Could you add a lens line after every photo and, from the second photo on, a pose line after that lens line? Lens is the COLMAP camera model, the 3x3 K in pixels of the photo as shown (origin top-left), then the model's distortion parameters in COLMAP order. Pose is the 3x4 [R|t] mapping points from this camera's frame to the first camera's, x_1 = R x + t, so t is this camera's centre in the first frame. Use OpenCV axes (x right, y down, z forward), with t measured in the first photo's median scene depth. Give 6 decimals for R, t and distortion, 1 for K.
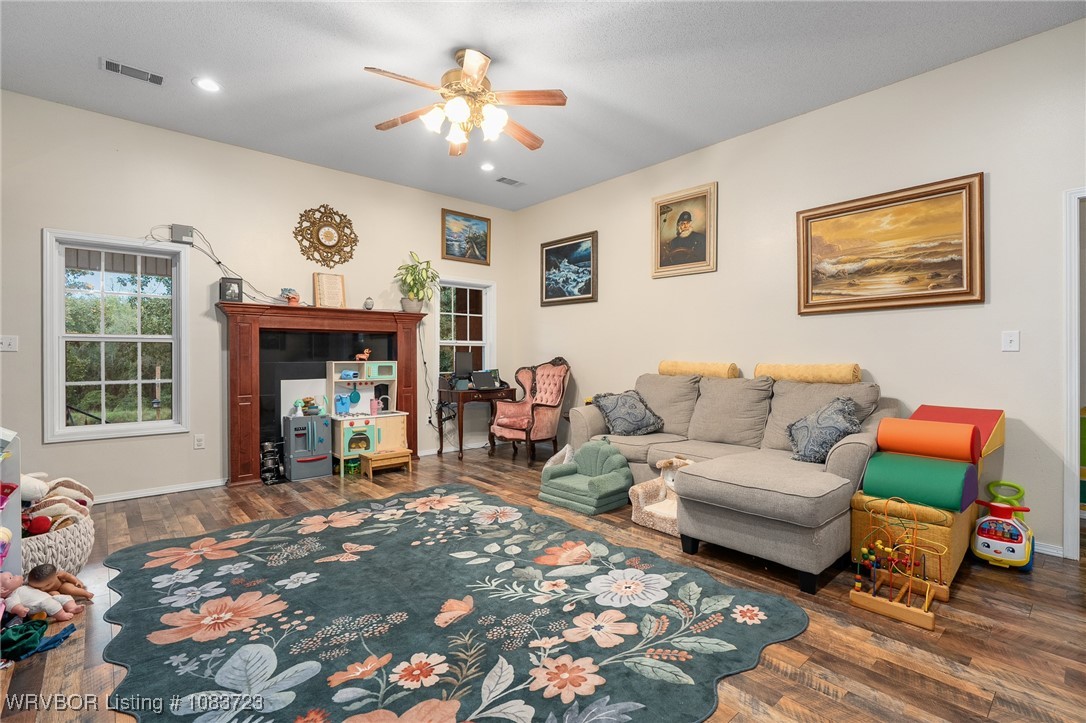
lens RADIAL K [[493.8, 0, 550.4], [0, 493.8, 359.3], [0, 0, 1]] dist [-0.010822, 0.001262]
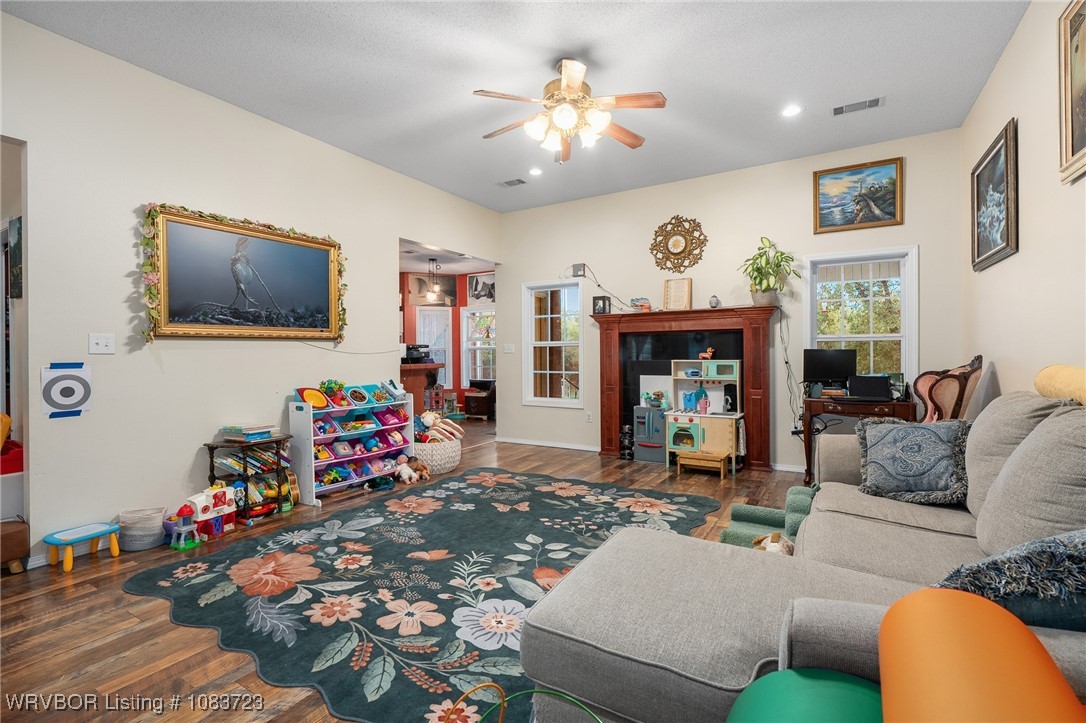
lens RADIAL K [[493.8, 0, 549.3], [0, 493.8, 357.3], [0, 0, 1]] dist [-0.010822, 0.001262]
pose [[0.298015, 0.003126, -0.954556, 0.713783], [-0.002228, 0.999994, 0.002579, -0.004905], [0.954559, 0.001359, 0.298020, 0.582372]]
